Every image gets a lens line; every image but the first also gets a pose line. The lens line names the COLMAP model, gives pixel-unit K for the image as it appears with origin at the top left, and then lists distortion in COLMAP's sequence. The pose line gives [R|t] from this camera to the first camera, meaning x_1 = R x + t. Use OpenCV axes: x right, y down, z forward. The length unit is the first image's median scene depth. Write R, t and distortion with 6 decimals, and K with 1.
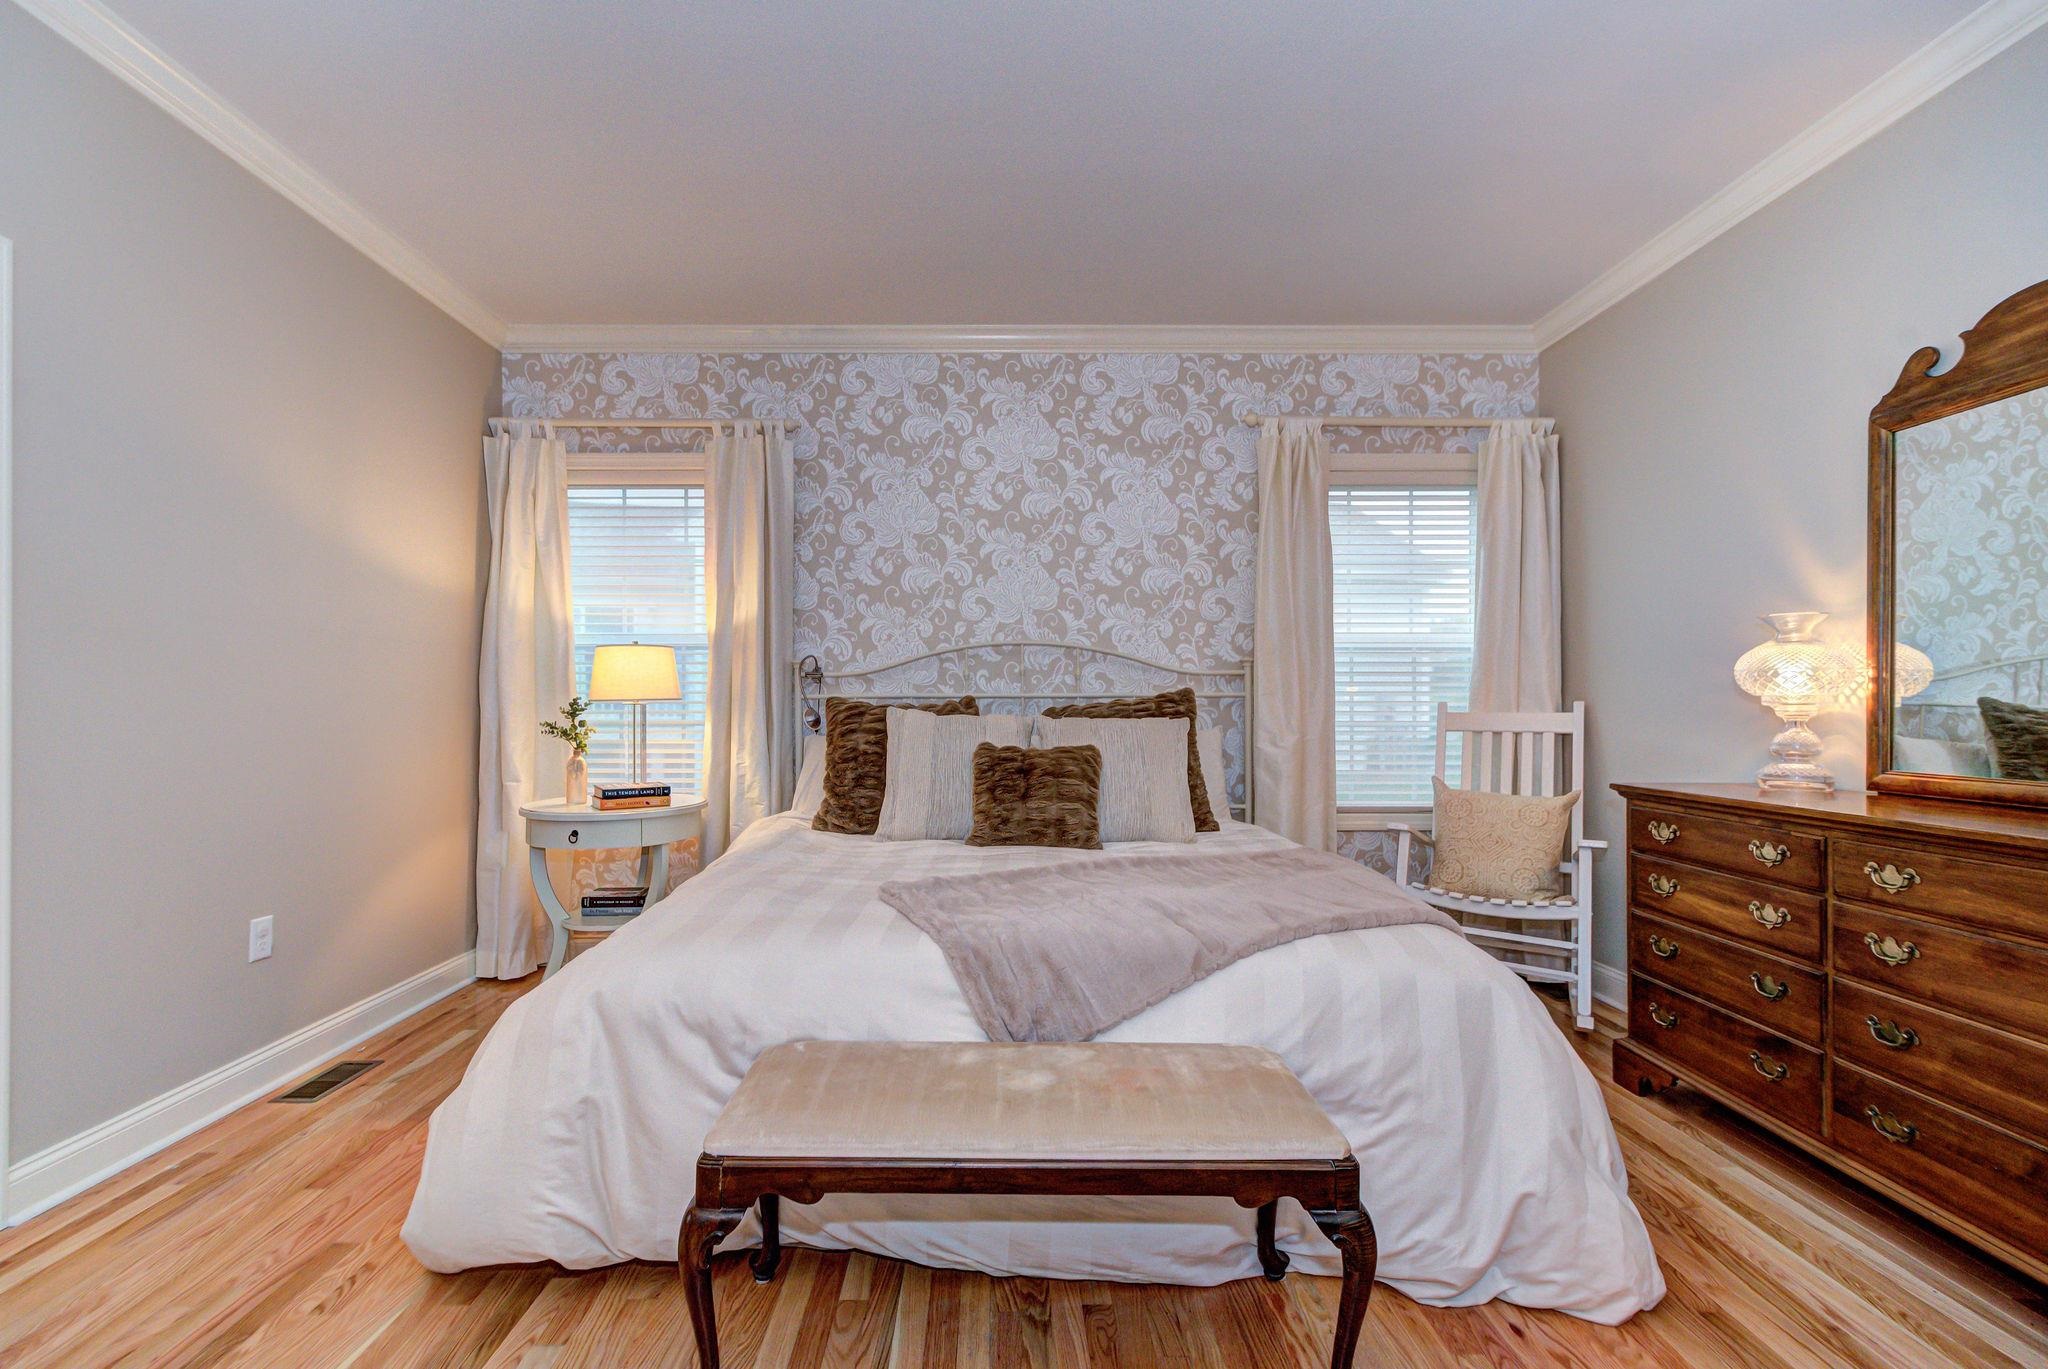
lens RADIAL K [[874.8, 0, 990.7], [0, 874.8, 703.4], [0, 0, 1]] dist [0.005501, -0.003207]
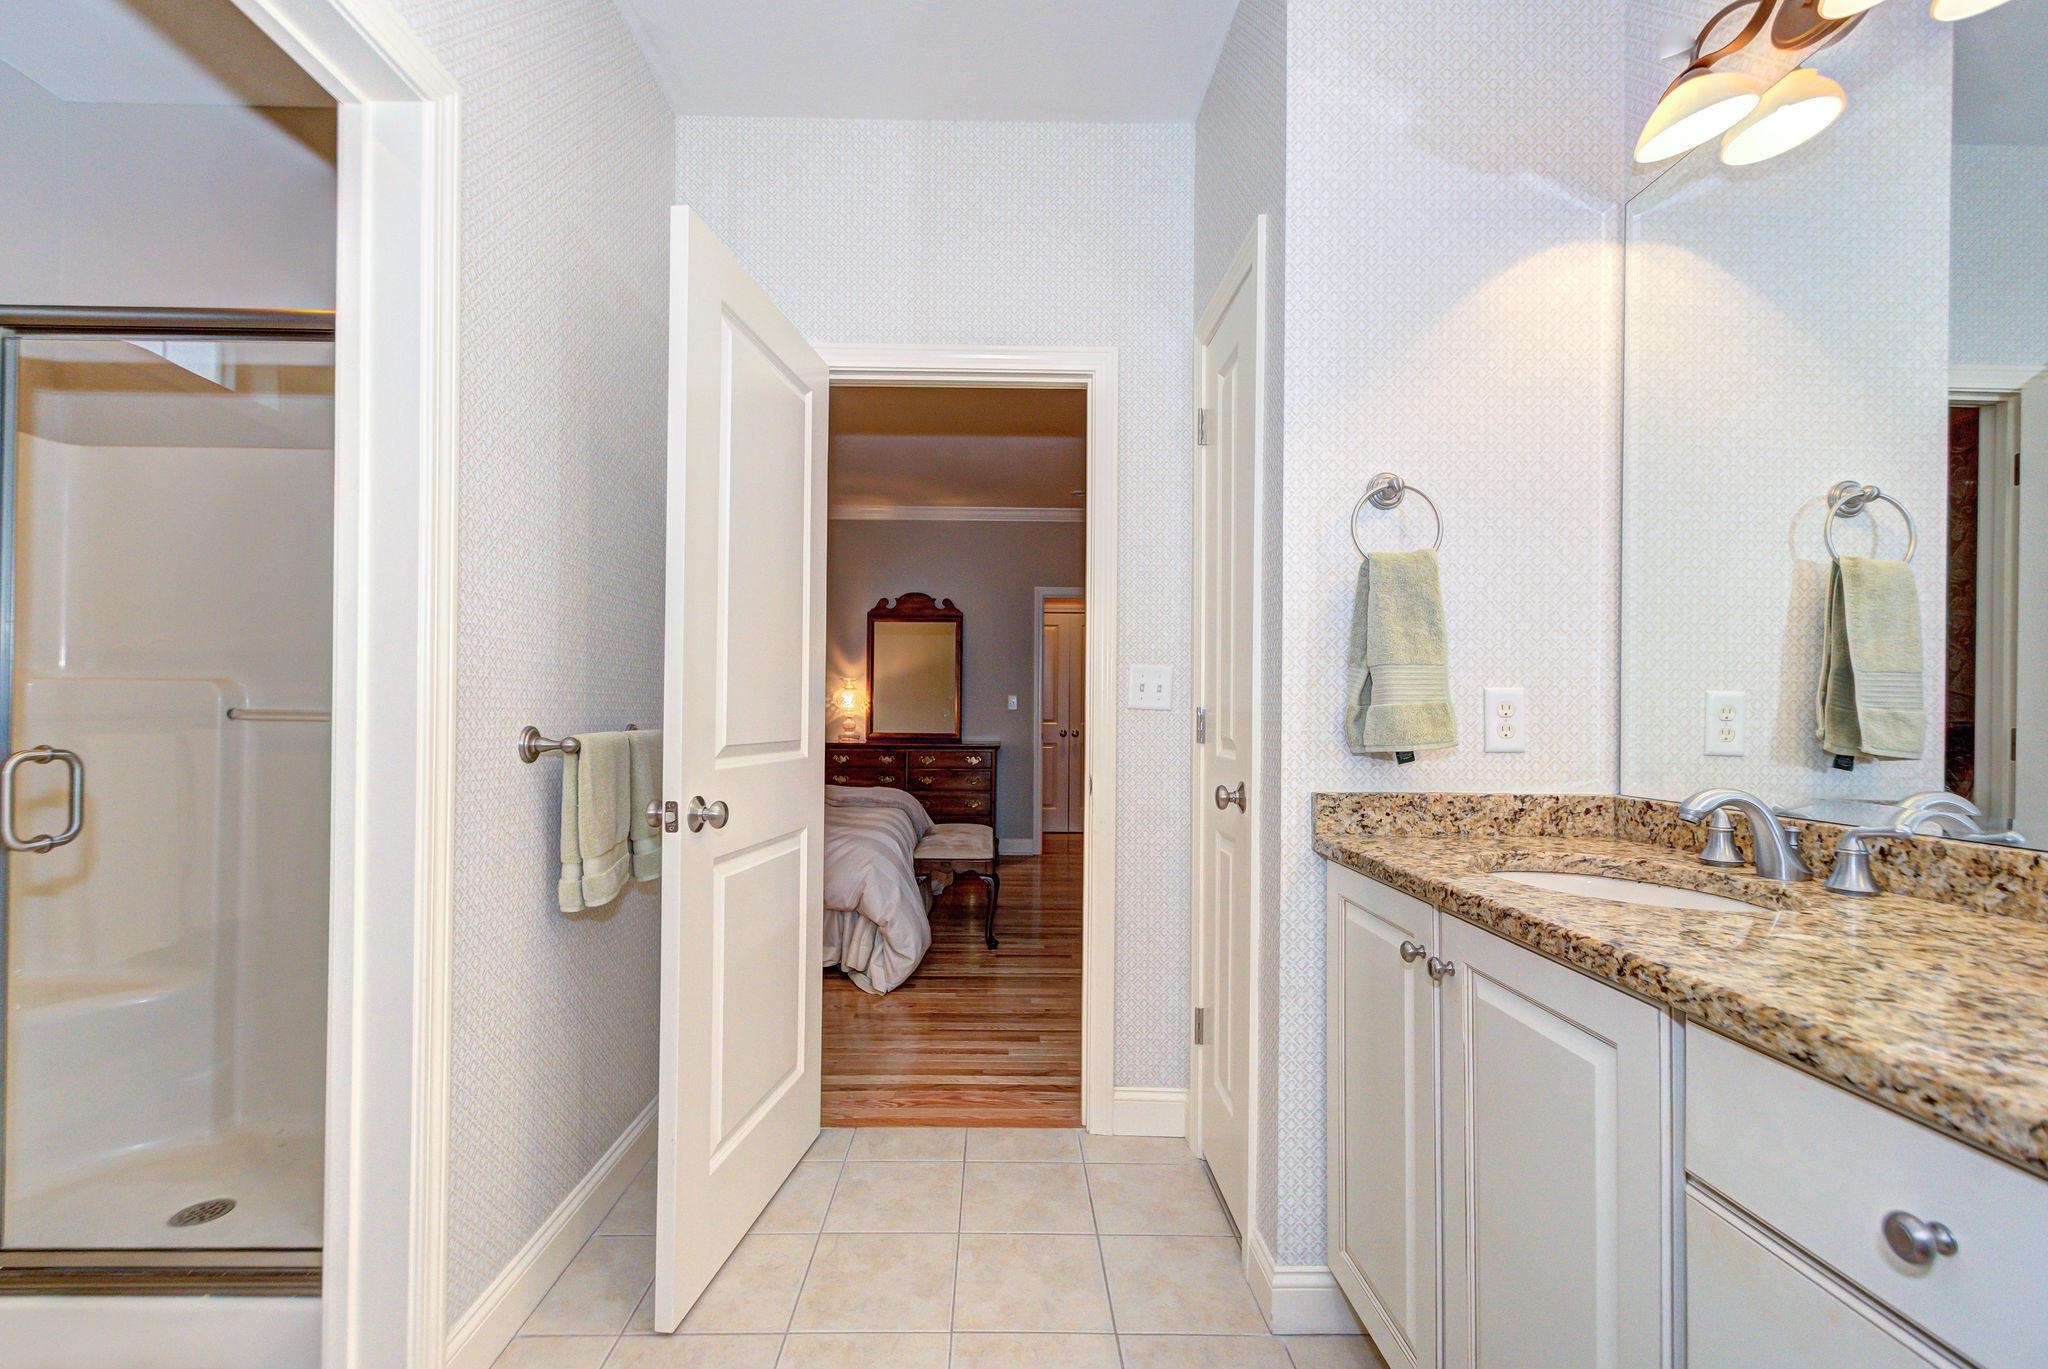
lens RADIAL K [[874.8, 0, 1003.1], [0, 874.8, 712.6], [0, 0, 1]] dist [0.005501, -0.003207]
pose [[-0.015388, -0.003354, 0.999876, -2.037938], [-0.009476, 0.999950, 0.003209, -0.006908], [-0.999837, -0.009425, -0.015419, 0.600593]]
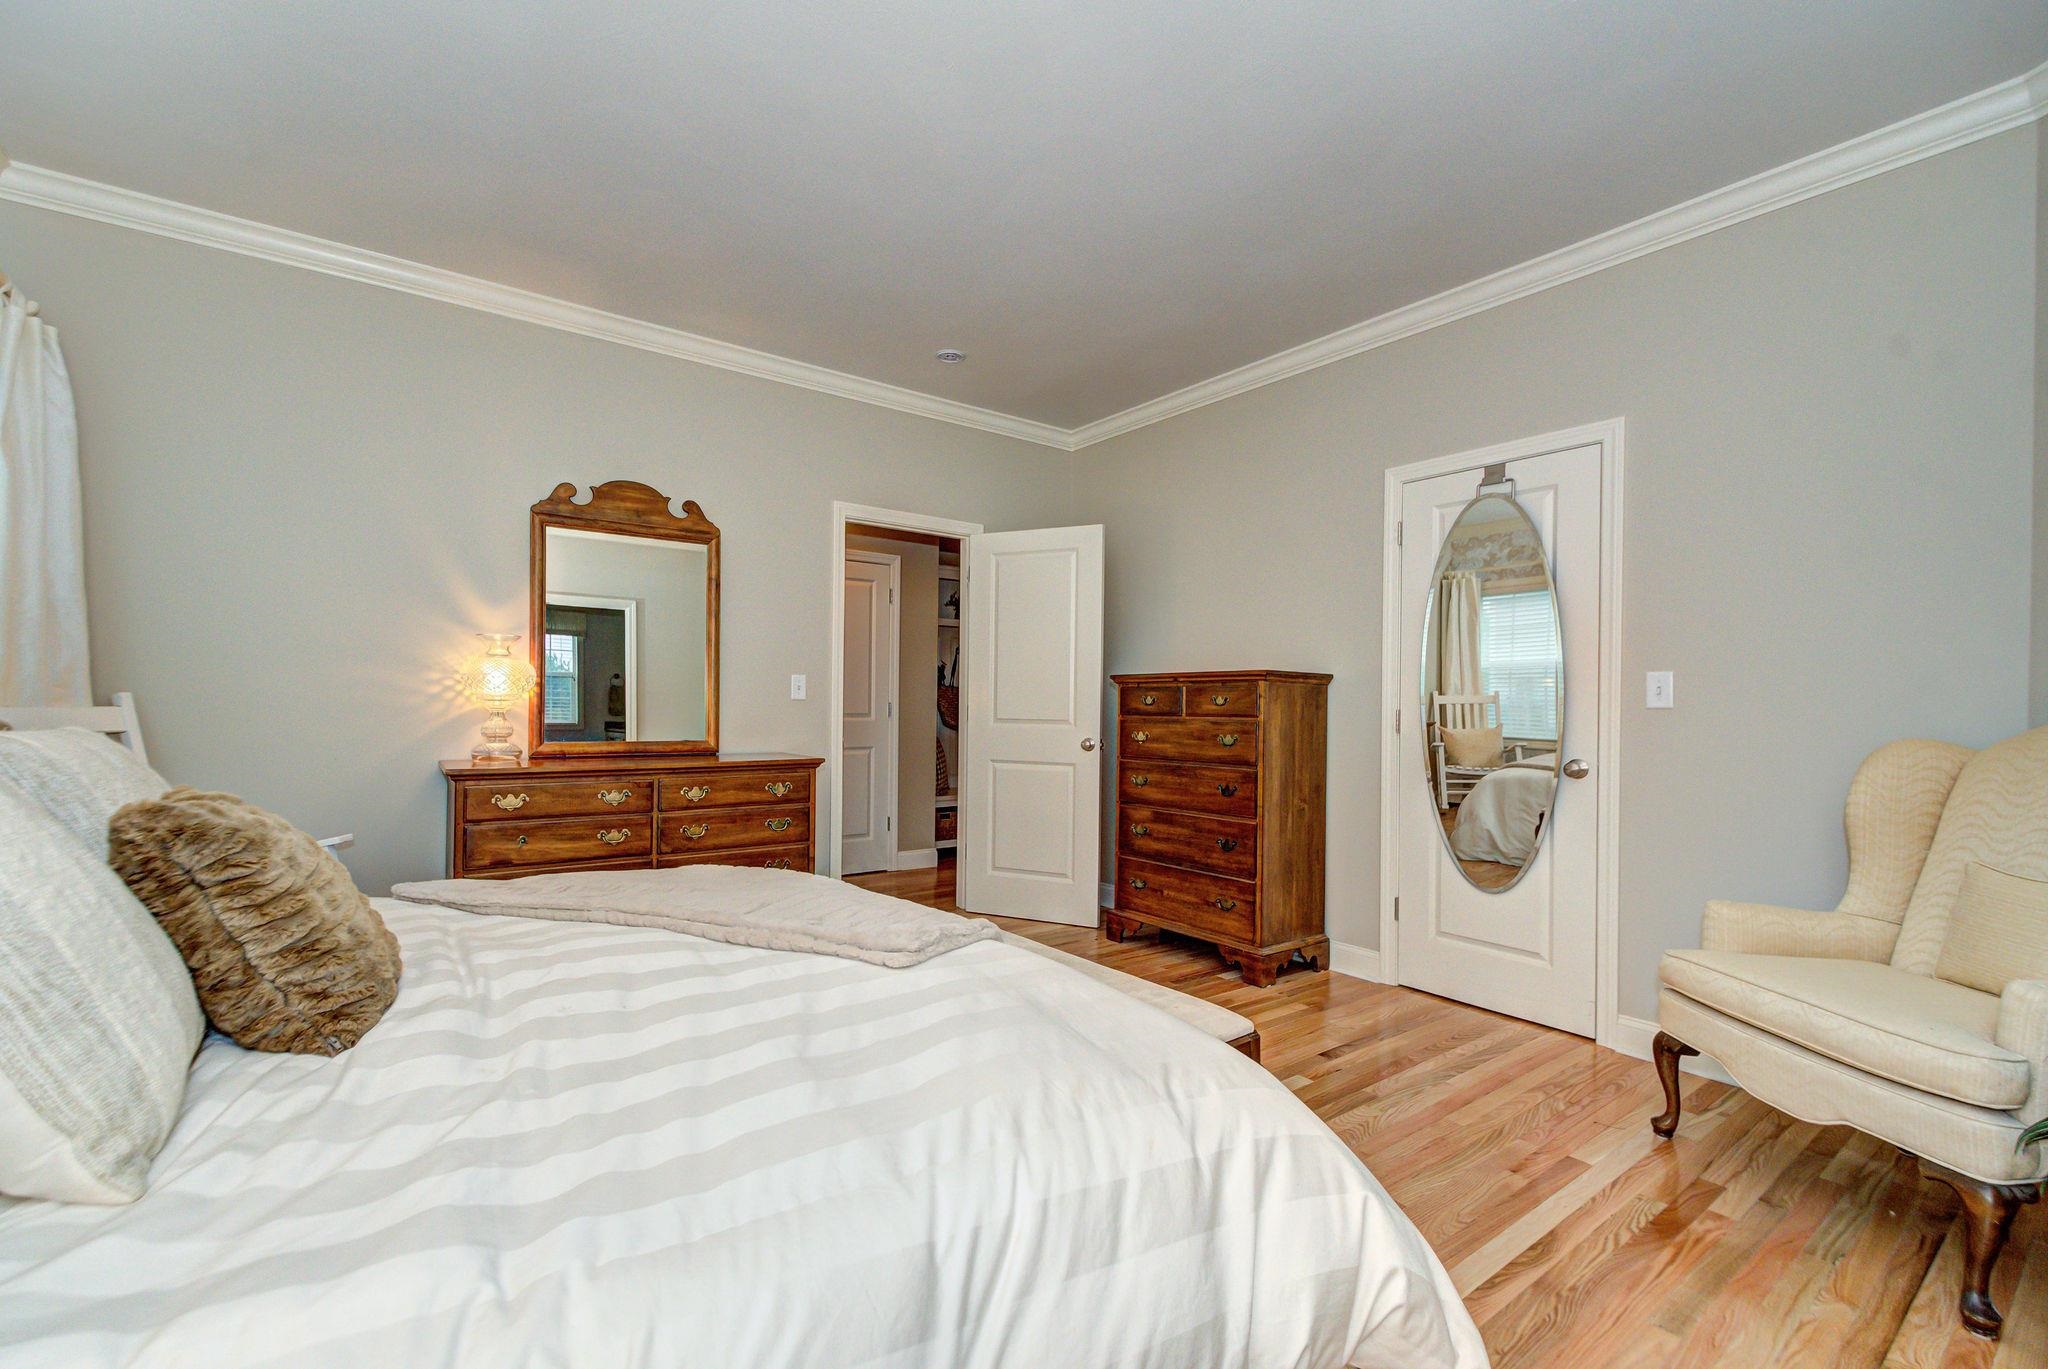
lens RADIAL K [[874.8, 0, 1024.0], [0, 874.8, 690.7], [0, 0, 1]] dist [0.005501, -0.003207]
pose [[-0.611532, 0.002847, 0.791215, -0.731089], [-0.011229, 0.999862, -0.012277, -0.006019], [-0.791140, -0.016392, -0.611415, 1.284862]]
